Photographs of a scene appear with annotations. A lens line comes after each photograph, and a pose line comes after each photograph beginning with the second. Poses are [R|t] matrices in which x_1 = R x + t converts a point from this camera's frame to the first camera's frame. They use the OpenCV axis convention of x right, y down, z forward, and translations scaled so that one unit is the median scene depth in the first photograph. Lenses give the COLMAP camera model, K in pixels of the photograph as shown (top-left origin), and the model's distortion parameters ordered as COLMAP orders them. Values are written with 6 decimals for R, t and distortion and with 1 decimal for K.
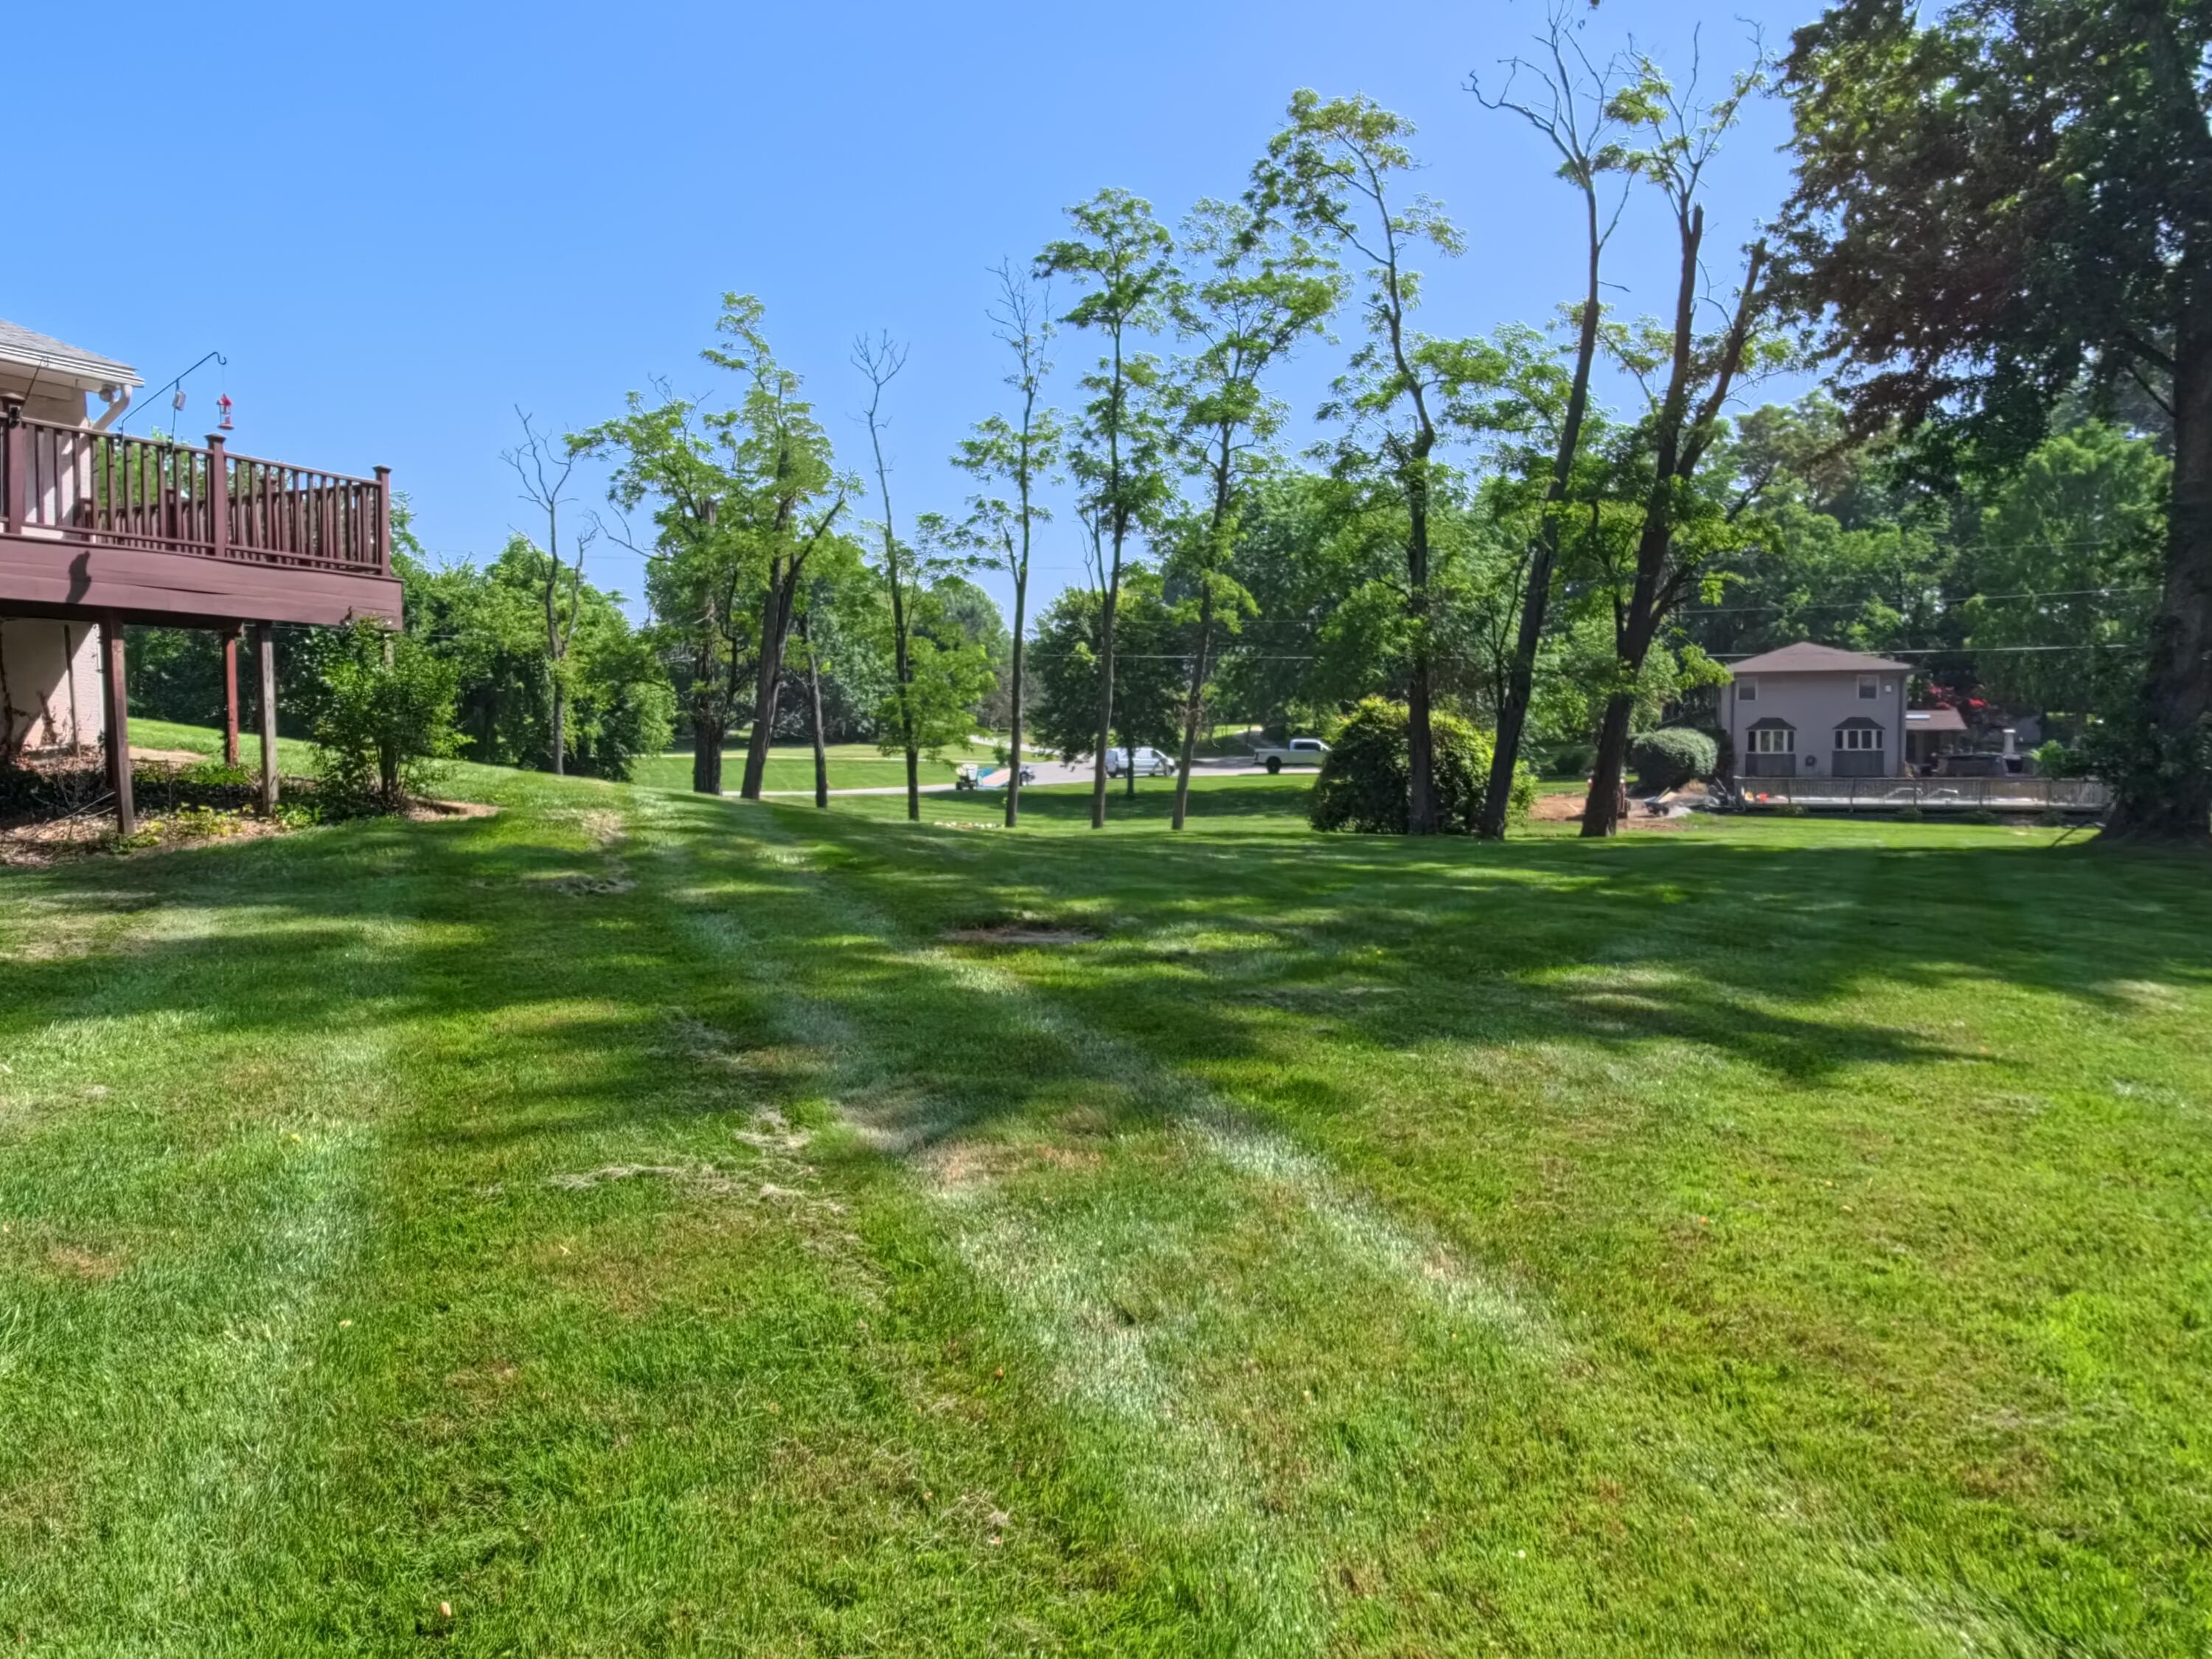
lens RADIAL K [[1586.2, 0, 1099.6], [0, 1586.2, 840.5], [0, 0, 1]] dist [0.008841, 0.001531]
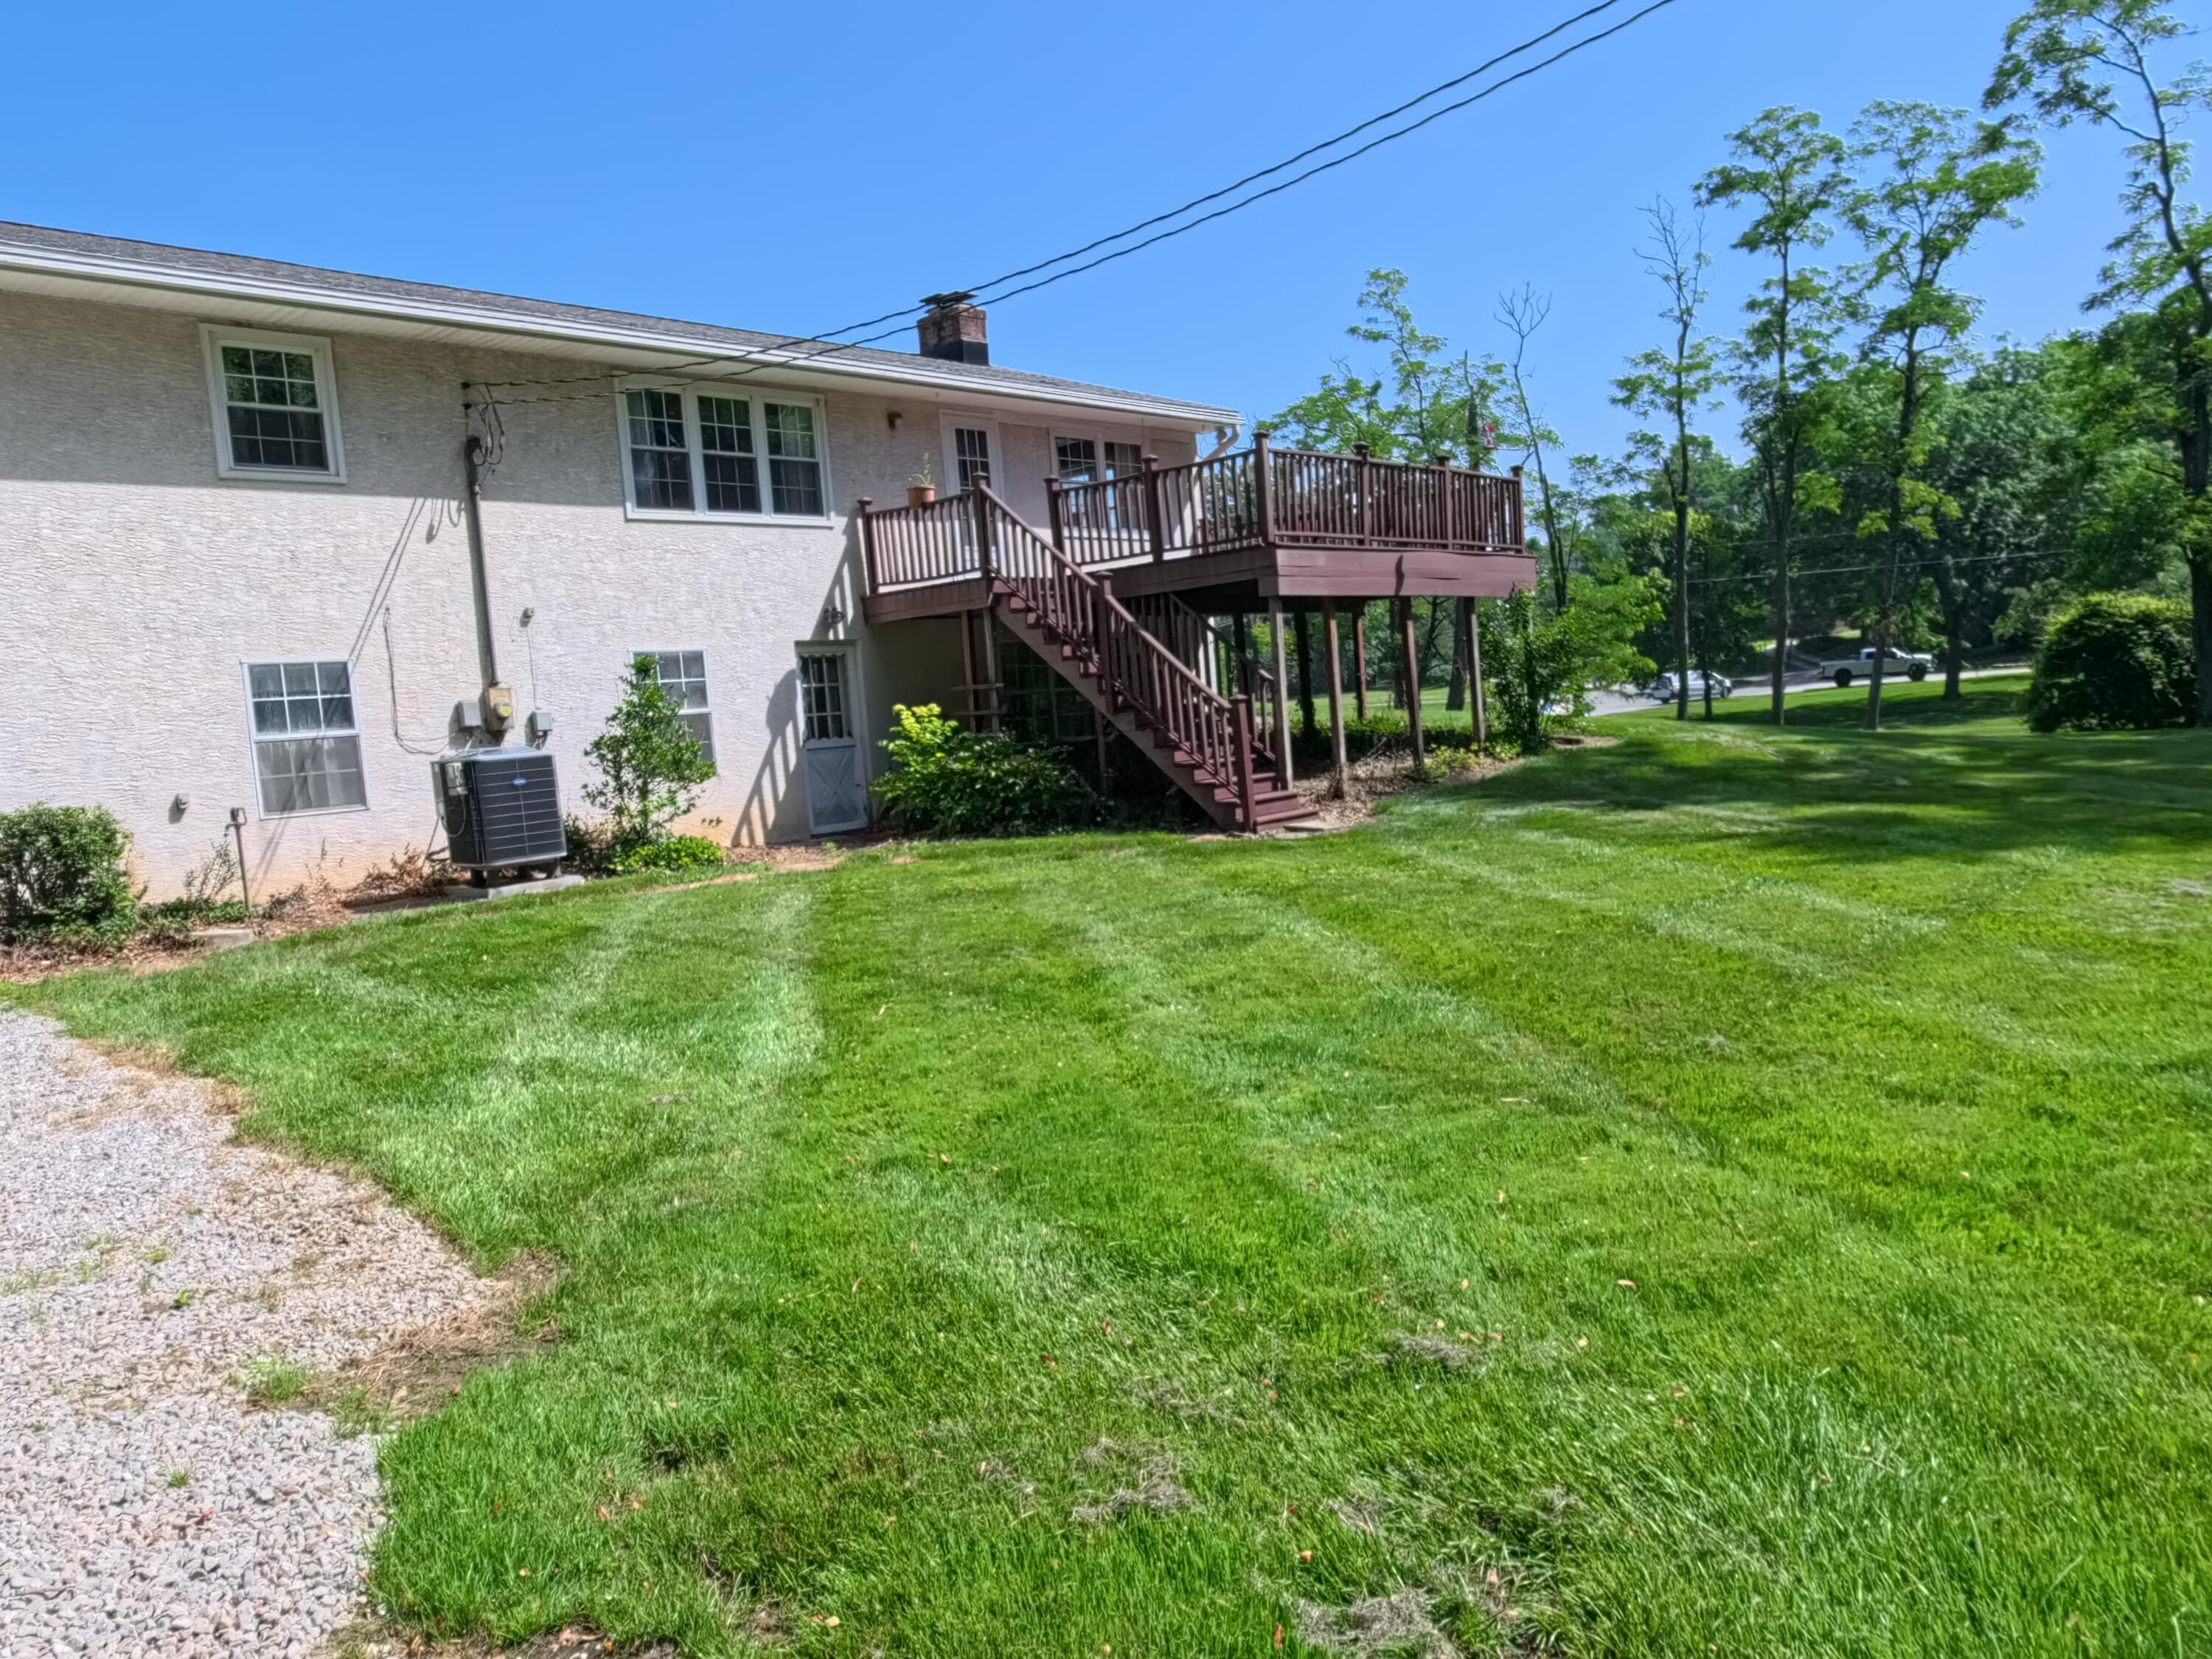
lens RADIAL K [[1586.2, 0, 1099.6], [0, 1586.2, 840.5], [0, 0, 1]] dist [0.008841, 0.001531]
pose [[0.962207, -0.051225, -0.267456, -0.155195], [0.059635, 0.997946, 0.023411, 0.002312], [0.265708, -0.038476, 0.963286, -0.097364]]
